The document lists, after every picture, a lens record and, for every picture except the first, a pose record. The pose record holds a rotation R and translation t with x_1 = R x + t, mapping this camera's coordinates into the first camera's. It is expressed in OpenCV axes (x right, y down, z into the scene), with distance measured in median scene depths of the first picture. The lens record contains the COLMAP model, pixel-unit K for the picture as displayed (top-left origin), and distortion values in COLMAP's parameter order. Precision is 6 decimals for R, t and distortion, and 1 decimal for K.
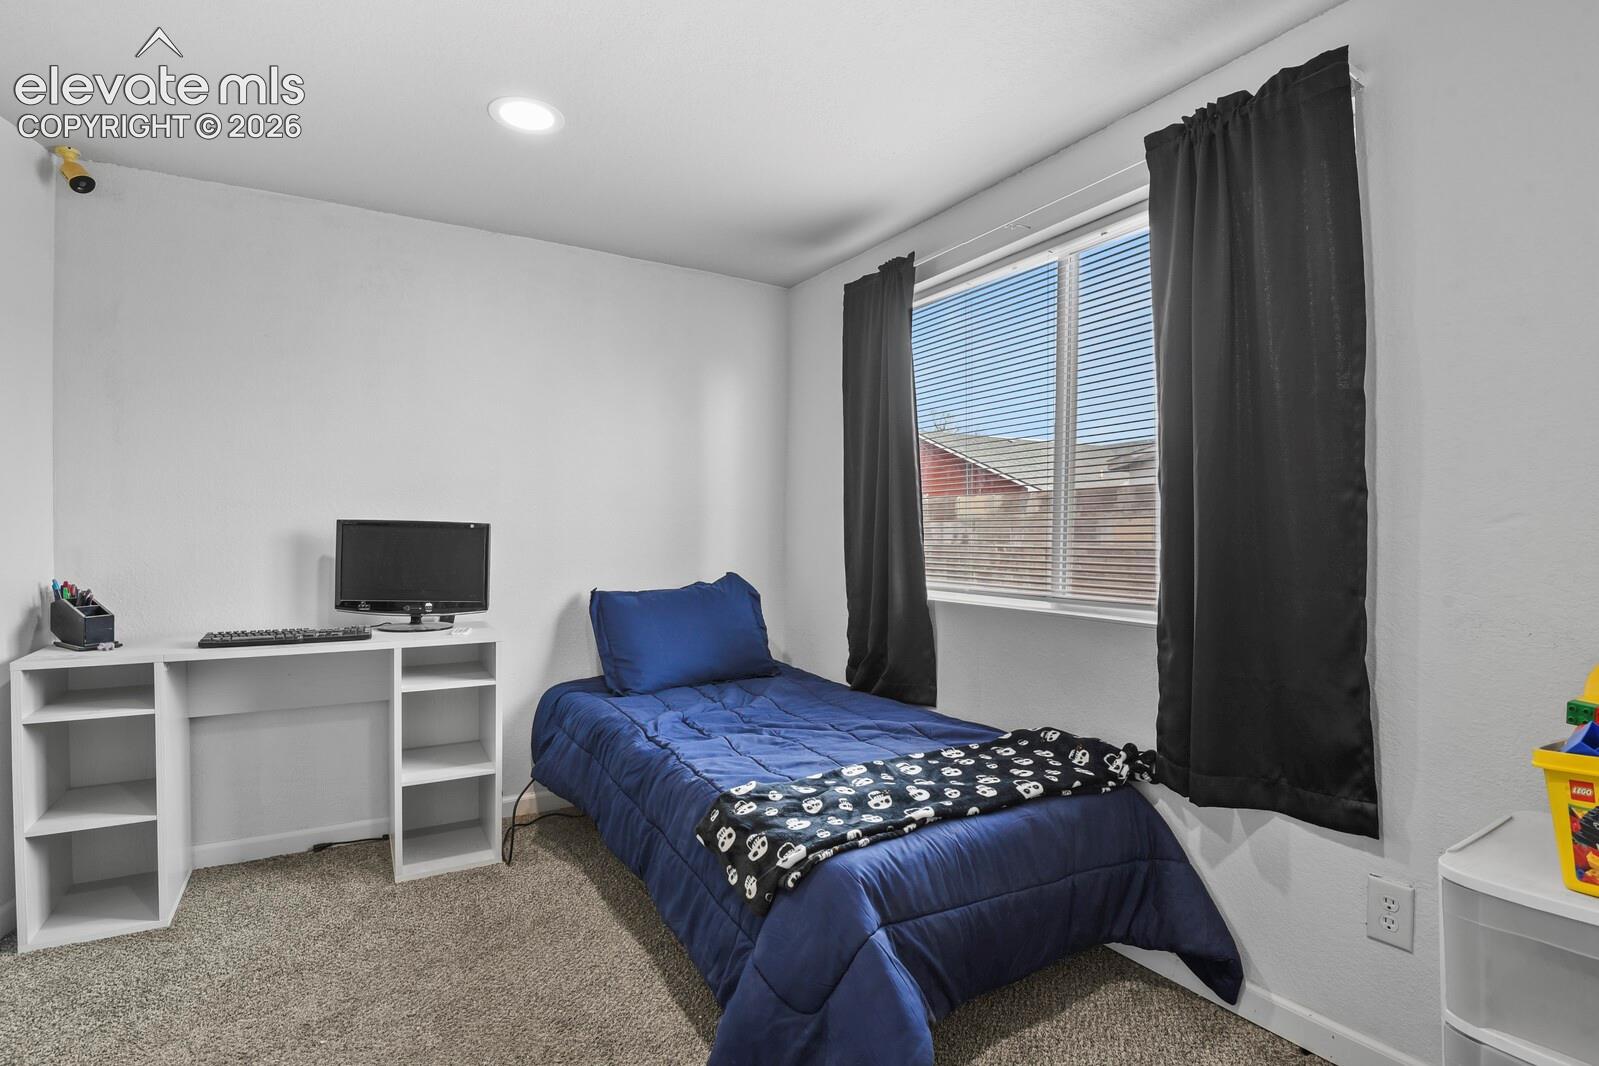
lens RADIAL K [[786.8, 0, 799.5], [0, 786.8, 533.0], [0, 0, 1]] dist [0.000025, -0.000003]
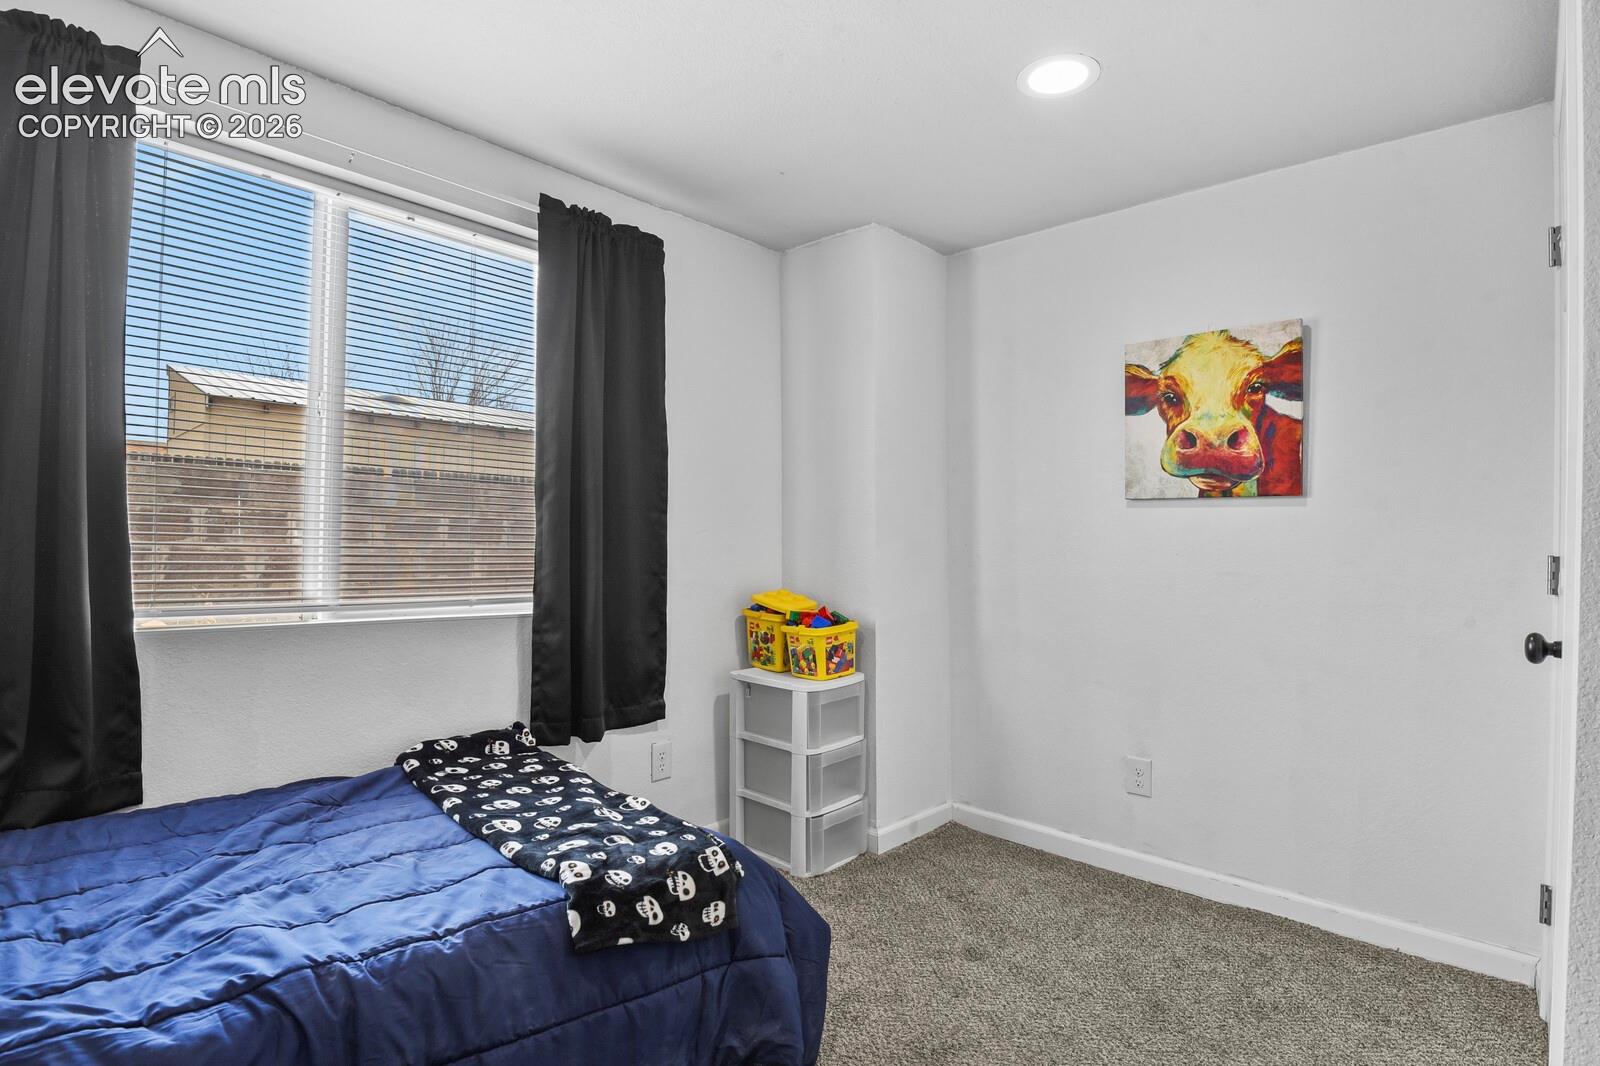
lens RADIAL K [[837.2, 0, 800.0], [0, 837.2, 533.0], [0, 0, 1]] dist [-0.000486, -0.000267]
pose [[-0.282558, 0.008270, 0.959215, -0.852783], [-0.023755, 0.999596, -0.015615, 0.007708], [-0.958956, -0.027198, -0.282247, 0.972011]]
